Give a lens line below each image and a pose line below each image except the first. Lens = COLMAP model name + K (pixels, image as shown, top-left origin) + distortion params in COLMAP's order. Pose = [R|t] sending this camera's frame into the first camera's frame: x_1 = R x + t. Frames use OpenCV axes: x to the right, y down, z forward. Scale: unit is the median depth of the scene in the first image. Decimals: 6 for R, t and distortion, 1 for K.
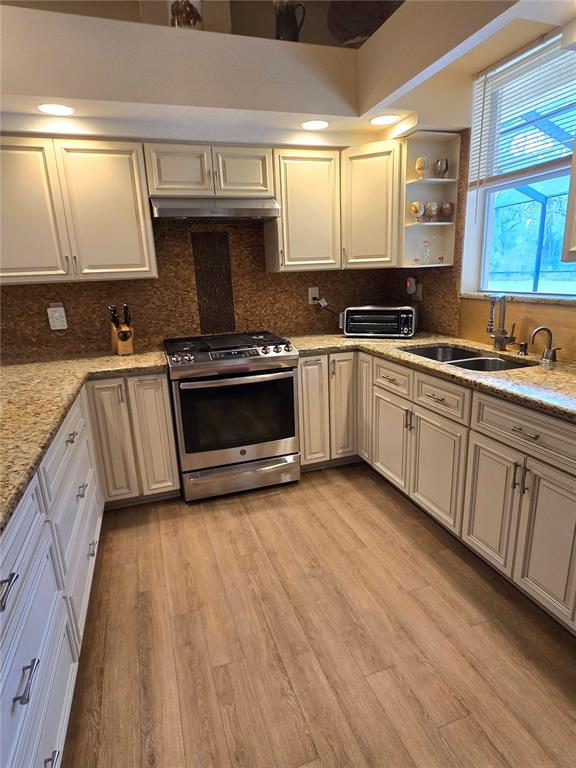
lens RADIAL K [[429.9, 0, 288.0], [0, 429.9, 384.0], [0, 0, 1]] dist [-0.000475, -0.000926]
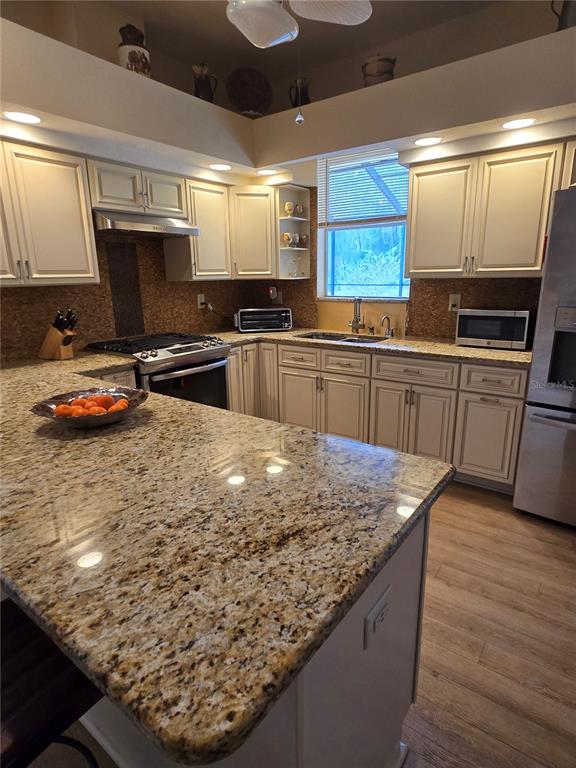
lens RADIAL K [[429.9, 0, 288.0], [0, 429.9, 384.0], [0, 0, 1]] dist [-0.000475, -0.000926]
pose [[0.818264, -0.115404, 0.563140, -0.542184], [0.130487, 0.991357, 0.013555, 0.044820], [-0.559837, 0.062391, 0.826250, -0.123755]]
